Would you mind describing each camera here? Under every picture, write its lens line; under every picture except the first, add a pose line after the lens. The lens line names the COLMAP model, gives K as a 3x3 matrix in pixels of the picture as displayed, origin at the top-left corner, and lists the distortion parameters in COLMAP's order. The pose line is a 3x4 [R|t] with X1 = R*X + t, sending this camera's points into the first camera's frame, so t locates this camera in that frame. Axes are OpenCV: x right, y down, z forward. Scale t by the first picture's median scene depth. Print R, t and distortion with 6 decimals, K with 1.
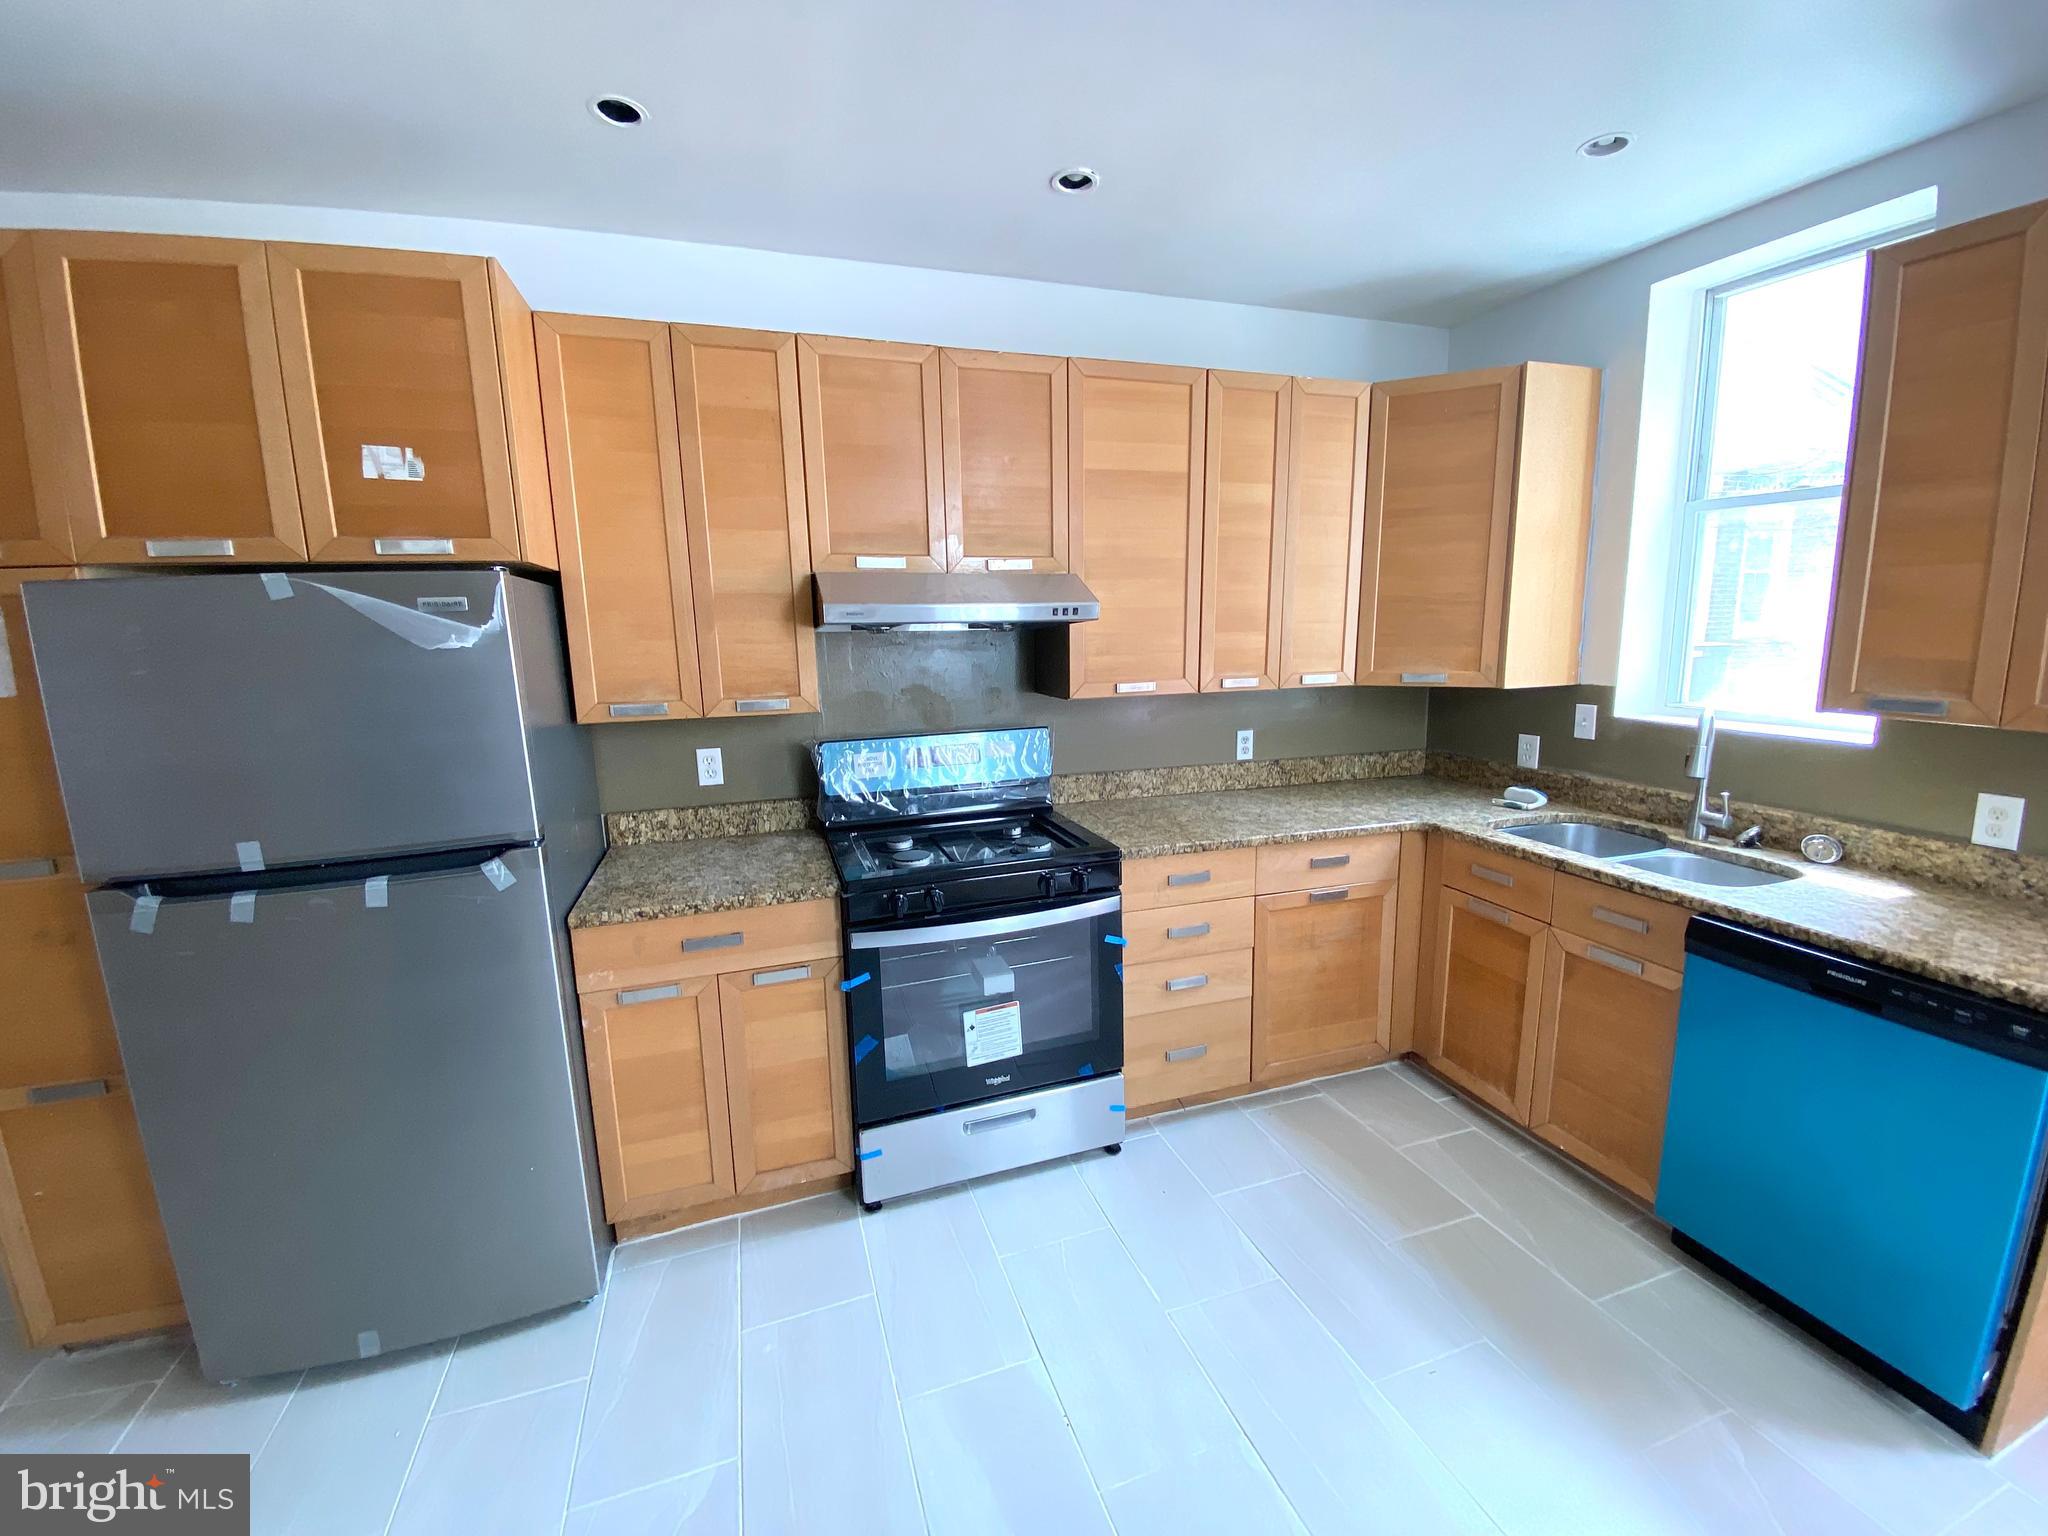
lens RADIAL K [[838.0, 0, 1015.7], [0, 838.0, 761.1], [0, 0, 1]] dist [0.017646, -0.020735]
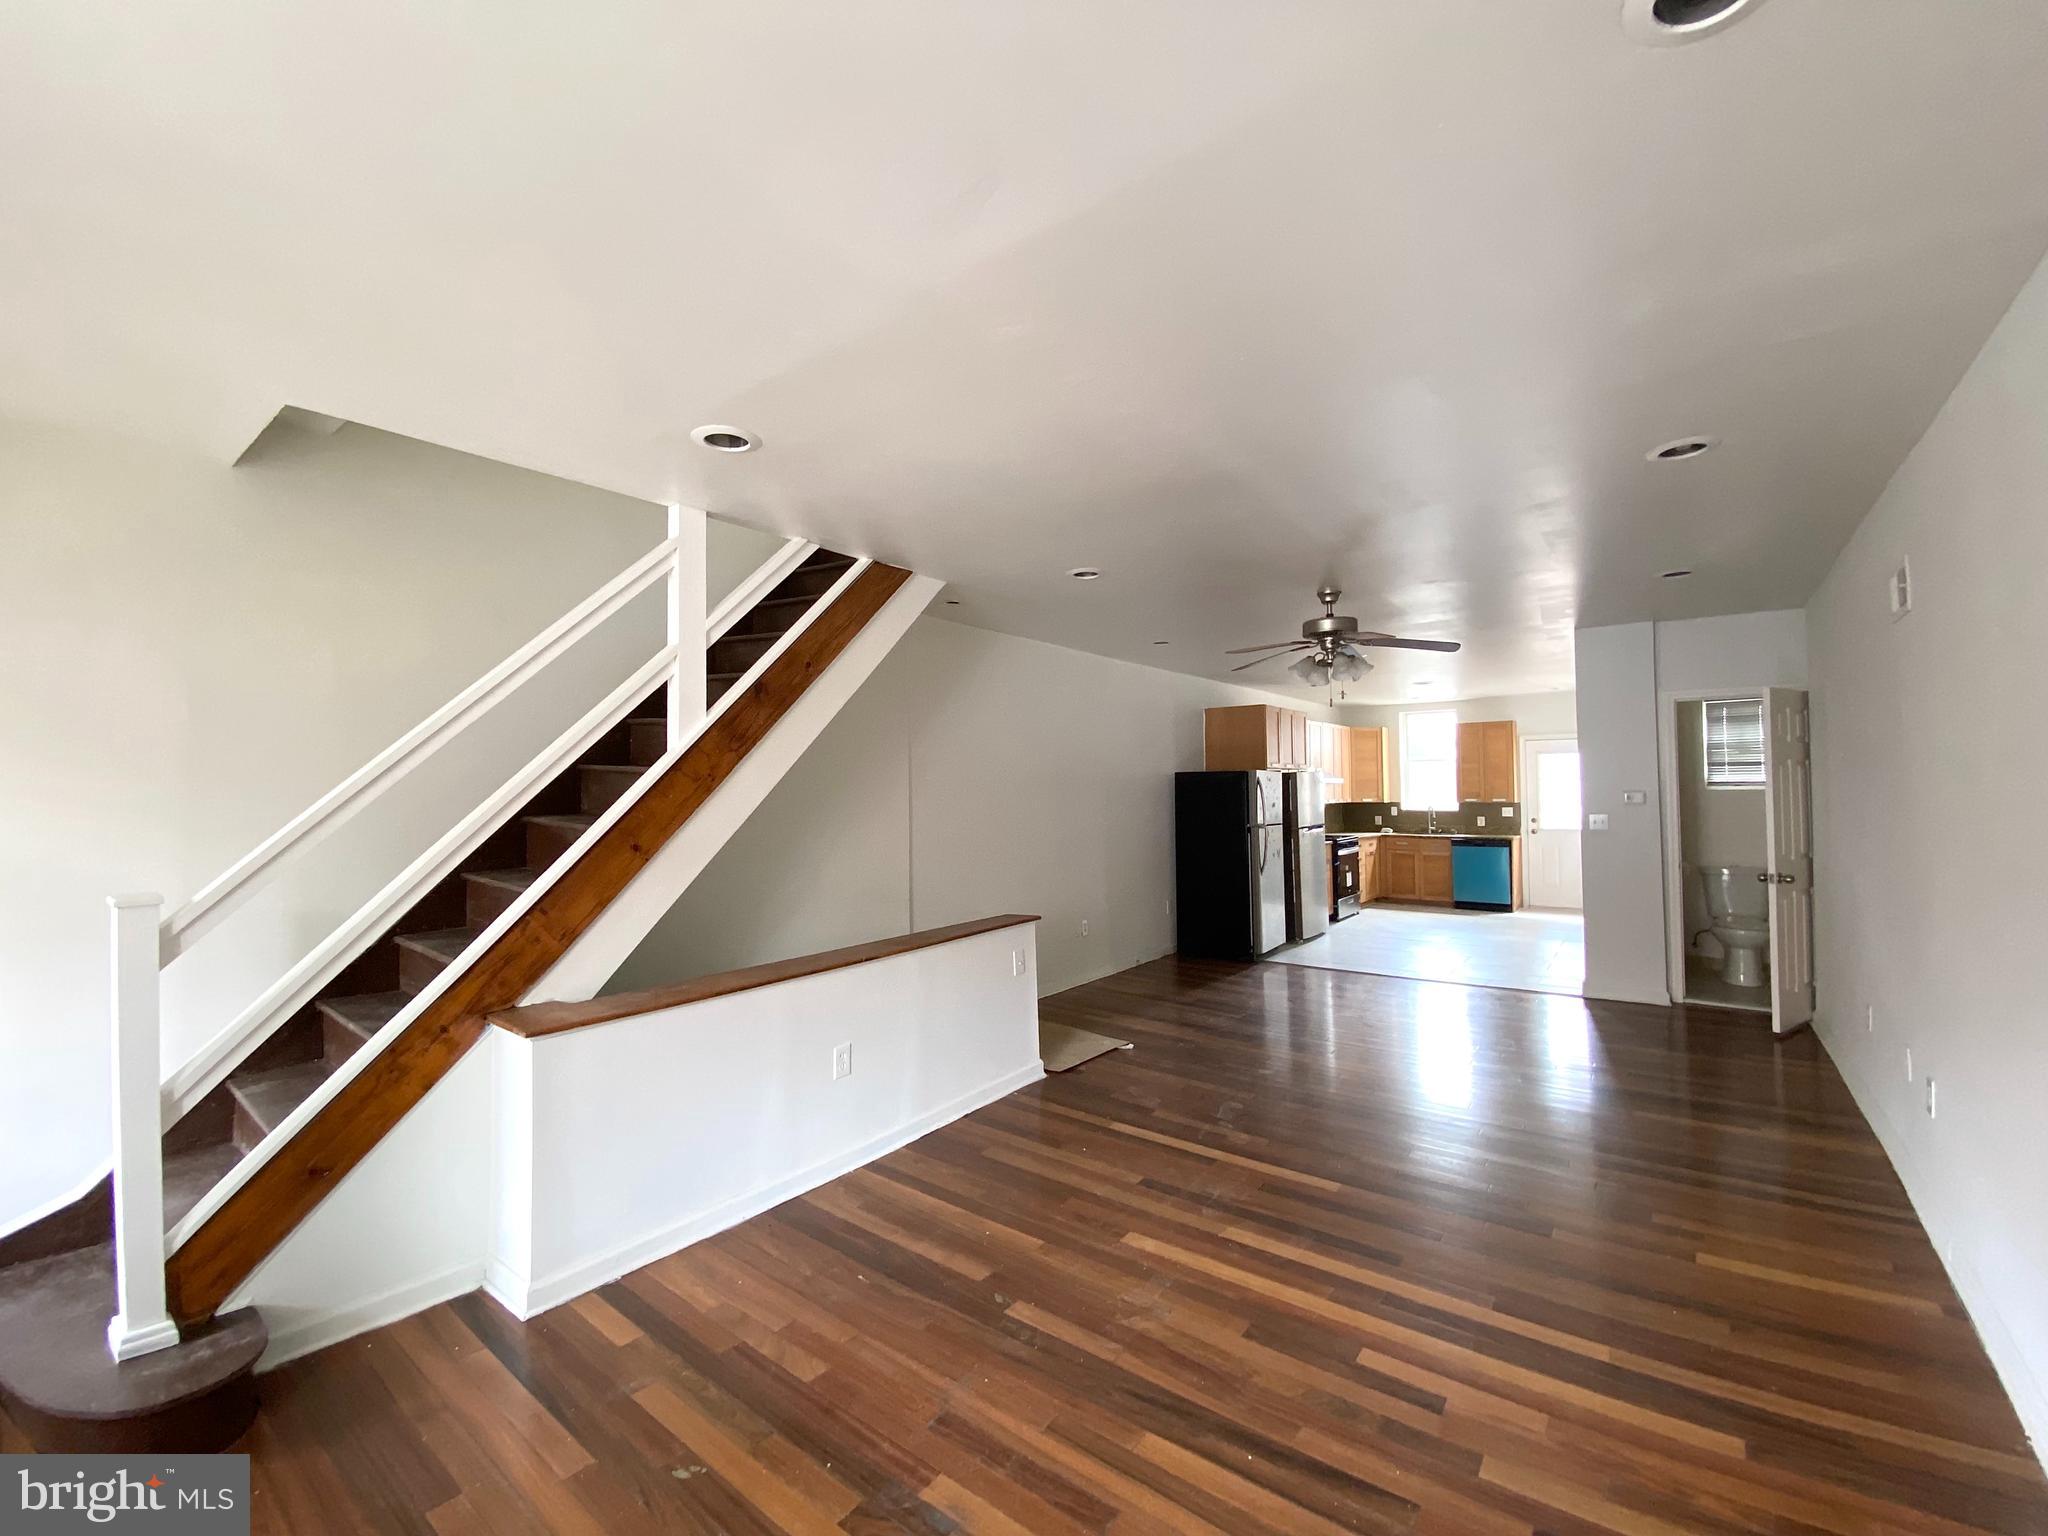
lens RADIAL K [[838.0, 0, 1015.7], [0, 838.0, 761.1], [0, 0, 1]] dist [0.017646, -0.020735]
pose [[0.836384, 0.035458, 0.546996, -3.573400], [0.078483, 0.979877, -0.183524, 0.368156], [-0.542496, 0.196427, 0.816771, -1.580693]]
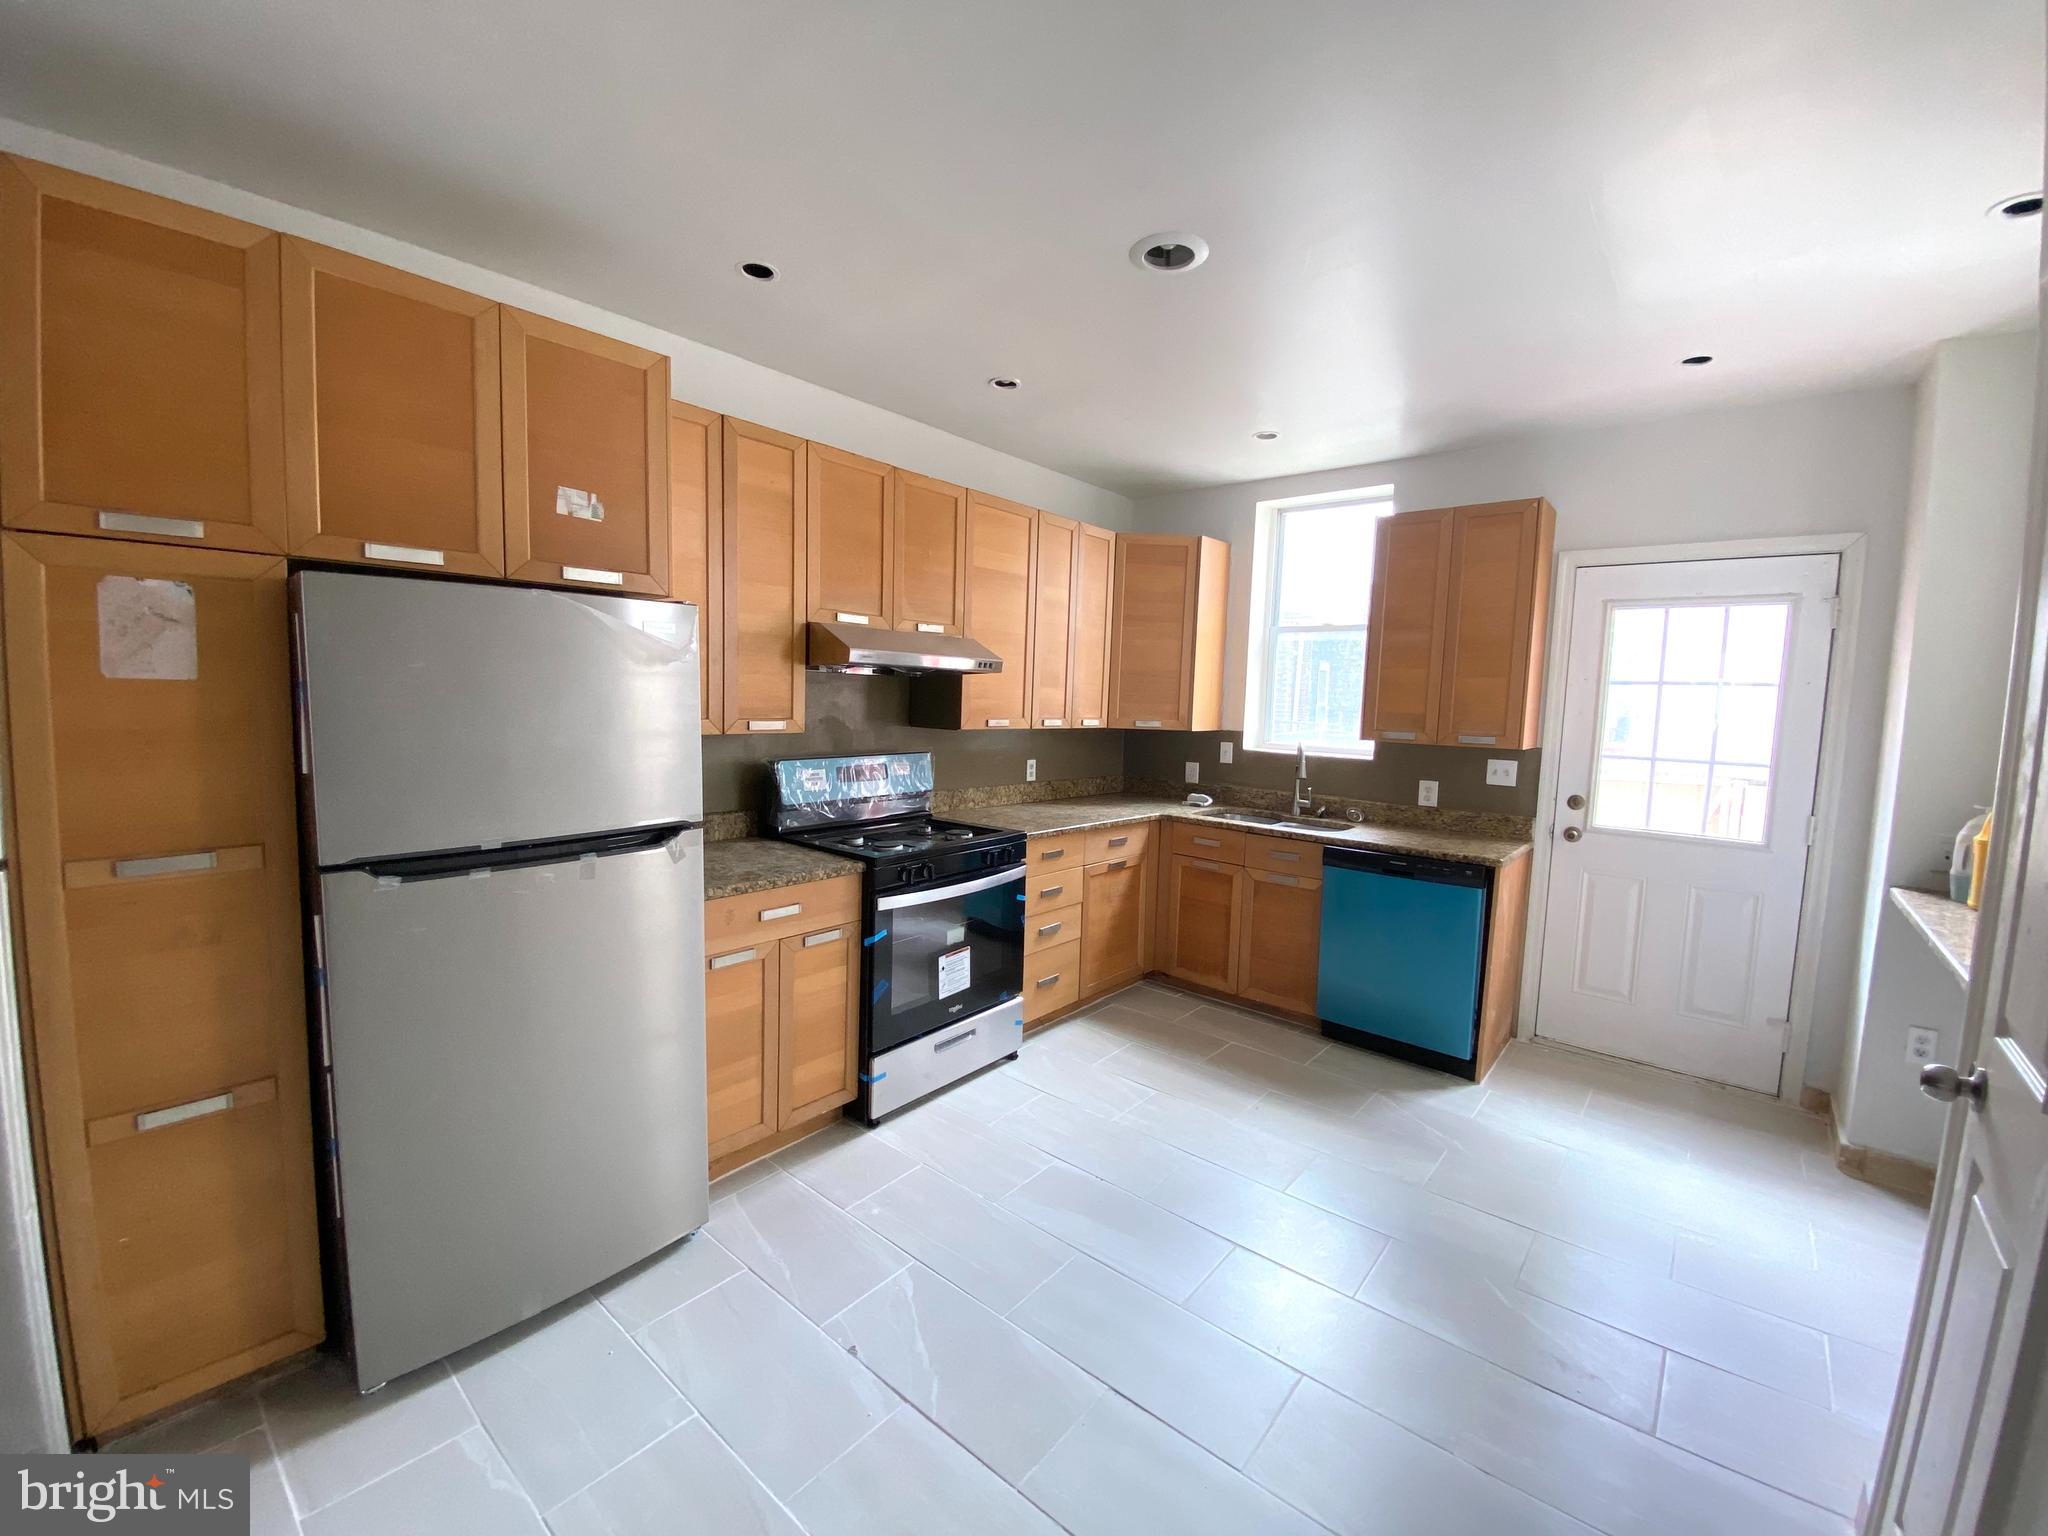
lens RADIAL K [[838.0, 0, 1015.7], [0, 838.0, 761.1], [0, 0, 1]] dist [0.017646, -0.020735]
pose [[0.858781, 0.004411, 0.512323, -0.596309], [0.035960, 0.996978, -0.068862, 0.078484], [-0.511079, 0.077561, 0.856027, -0.214564]]
